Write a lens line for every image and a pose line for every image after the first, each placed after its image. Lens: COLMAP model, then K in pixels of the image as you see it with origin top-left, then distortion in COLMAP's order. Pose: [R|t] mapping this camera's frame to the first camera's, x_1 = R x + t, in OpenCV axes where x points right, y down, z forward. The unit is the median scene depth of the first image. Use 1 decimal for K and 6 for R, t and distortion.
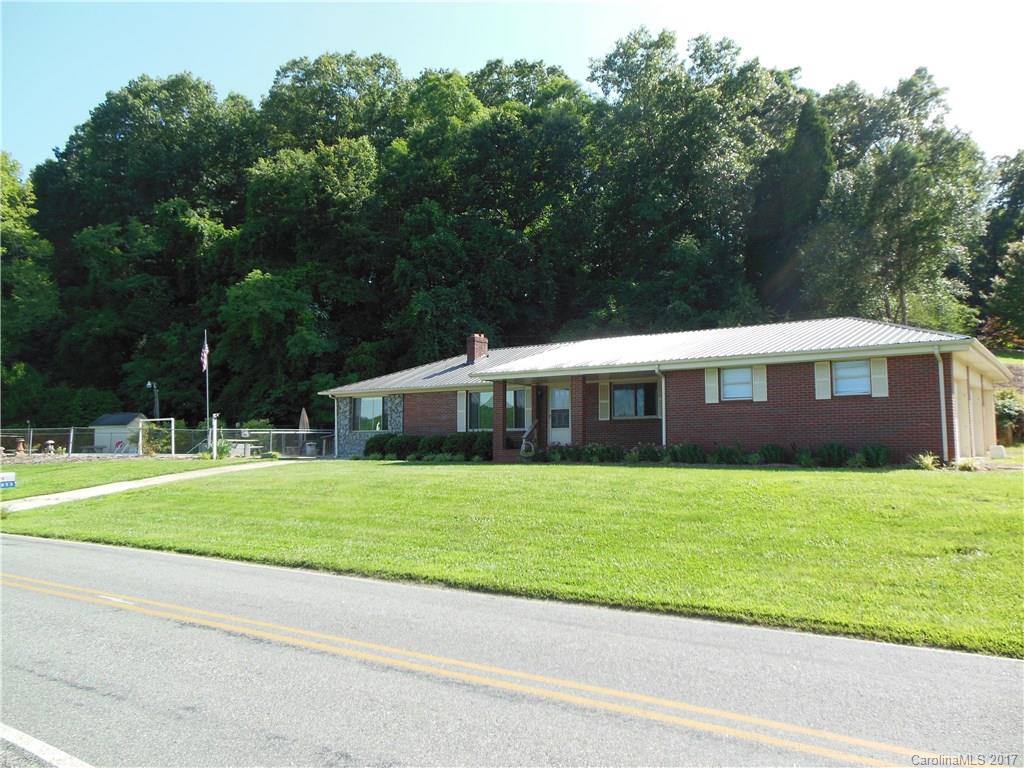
lens RADIAL K [[791.6, 0, 511.4], [0, 791.6, 382.2], [0, 0, 1]] dist [-0.005403, 0.144892]
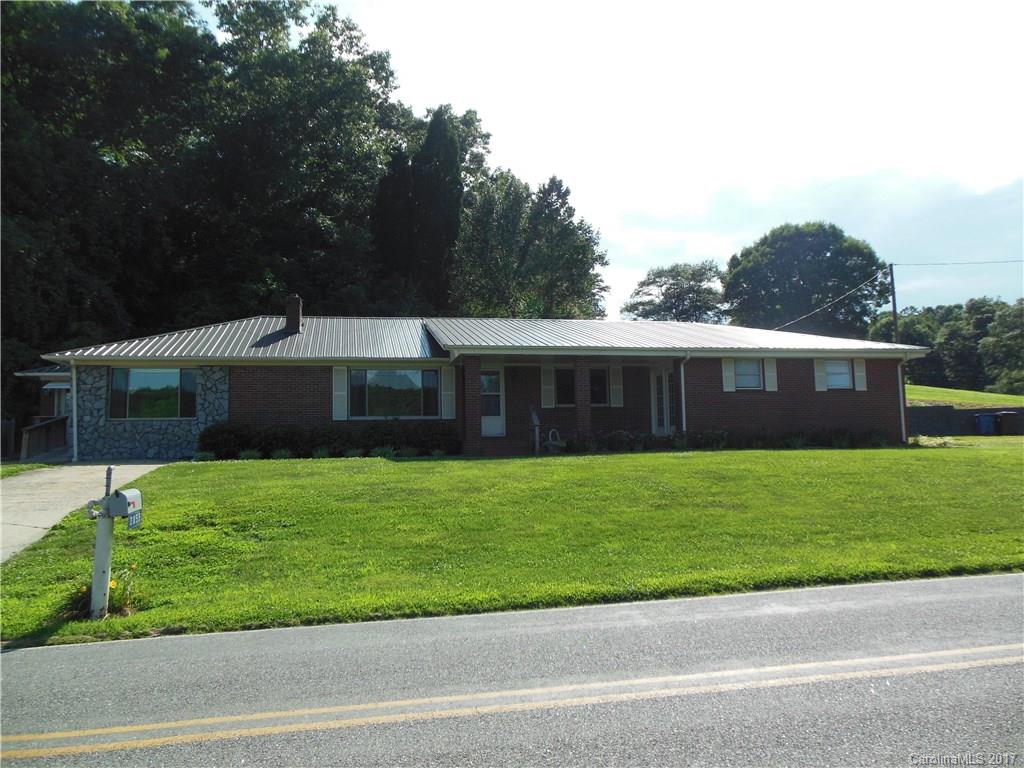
lens RADIAL K [[791.6, 0, 511.4], [0, 791.6, 382.2], [0, 0, 1]] dist [-0.005403, 0.144892]
pose [[0.660811, 0.044299, 0.749244, -0.593630], [-0.043434, 0.998841, -0.020750, 0.039385], [-0.749294, -0.018831, 0.661969, 0.421284]]
